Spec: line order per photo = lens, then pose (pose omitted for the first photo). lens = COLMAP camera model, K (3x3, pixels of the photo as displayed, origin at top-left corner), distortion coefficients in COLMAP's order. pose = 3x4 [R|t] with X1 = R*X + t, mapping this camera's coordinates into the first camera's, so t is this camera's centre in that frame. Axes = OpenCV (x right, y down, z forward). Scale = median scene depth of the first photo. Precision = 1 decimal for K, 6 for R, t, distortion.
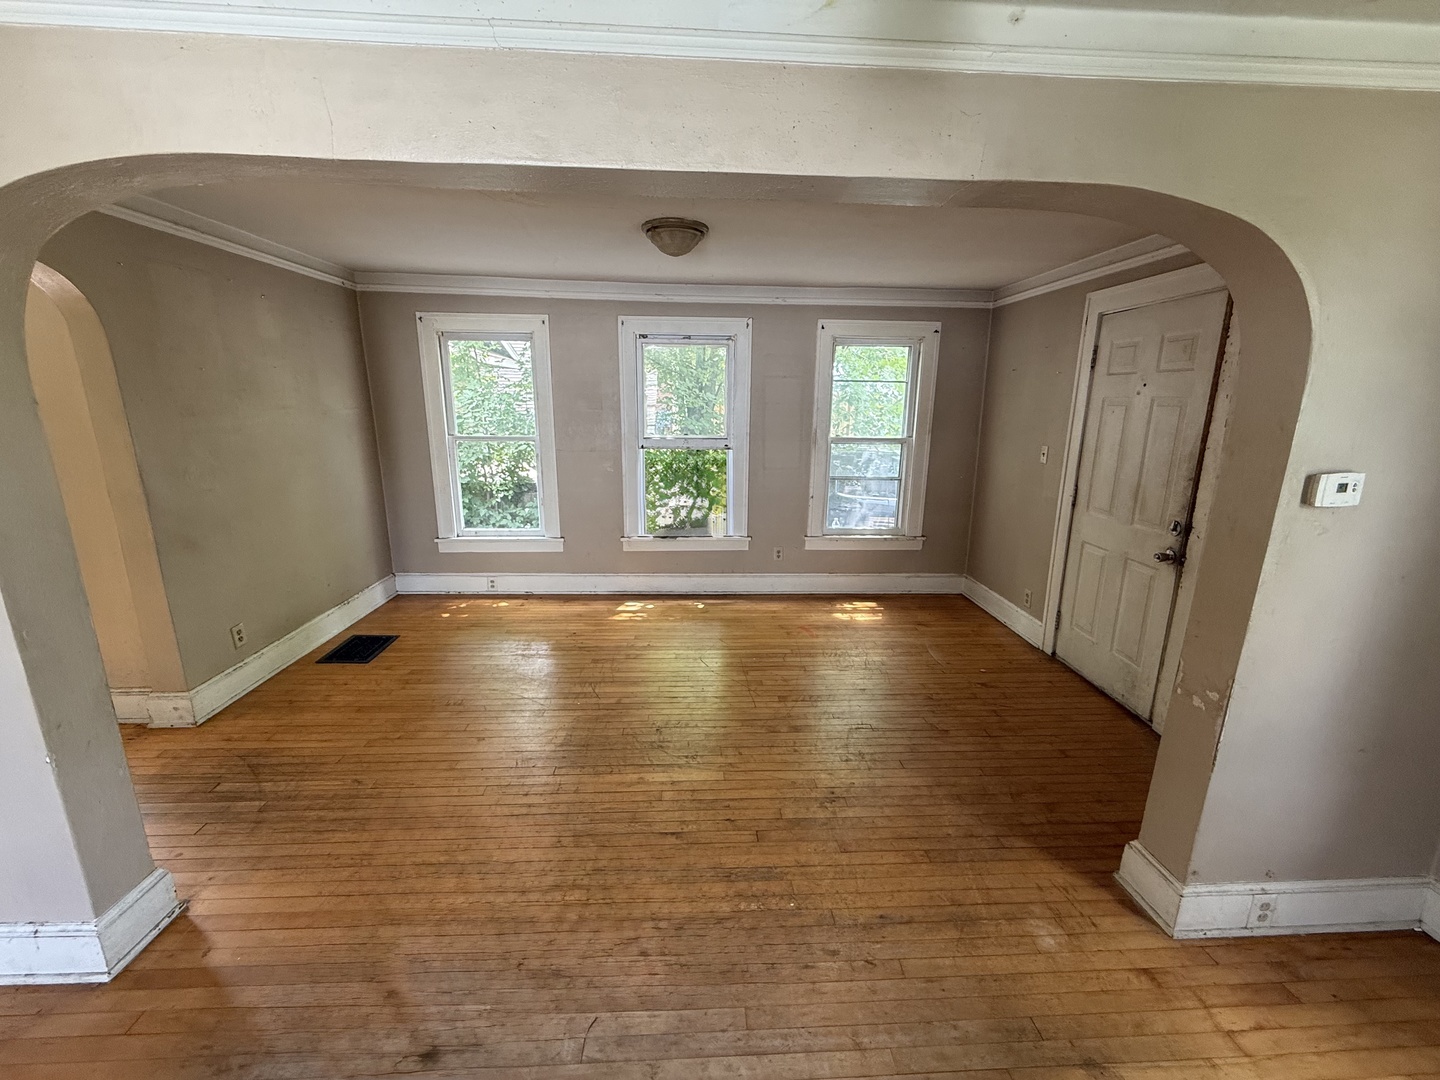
lens RADIAL K [[572.3, 0, 716.9], [0, 572.3, 539.5], [0, 0, 1]] dist [-0.001649, -0.000094]
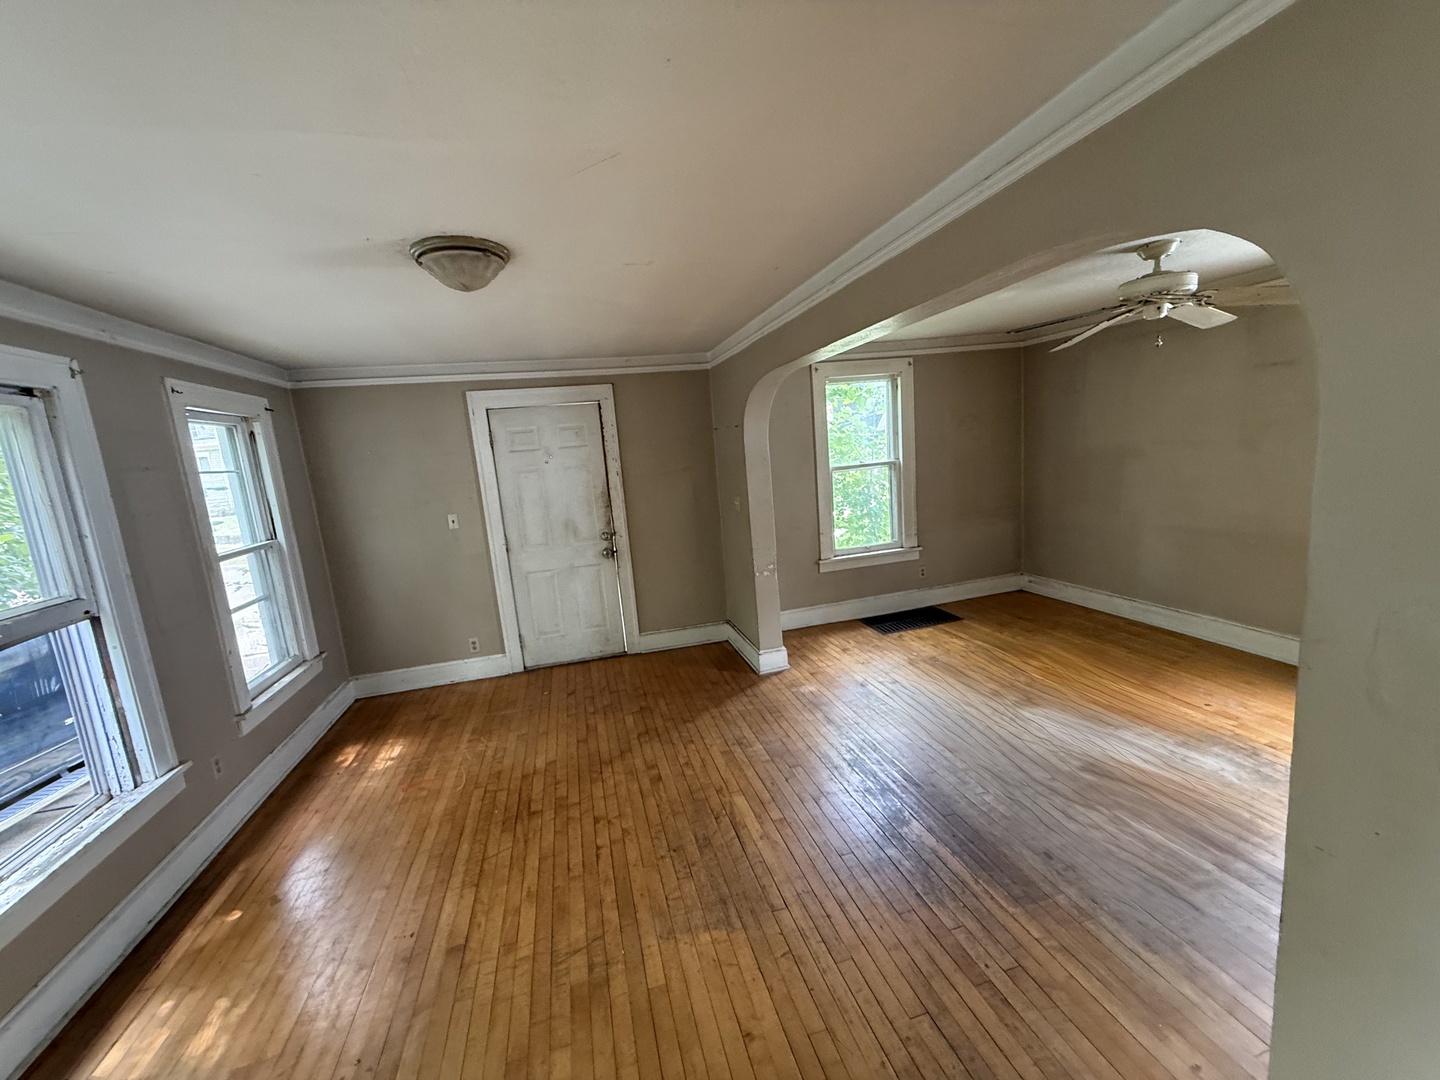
lens RADIAL K [[572.3, 0, 716.9], [0, 572.3, 539.5], [0, 0, 1]] dist [-0.001649, -0.000094]
pose [[-0.208256, -0.150034, 0.966498, -0.674467], [0.309847, 0.927149, 0.210690, -0.198338], [-0.927698, 0.343344, -0.146597, 0.706576]]
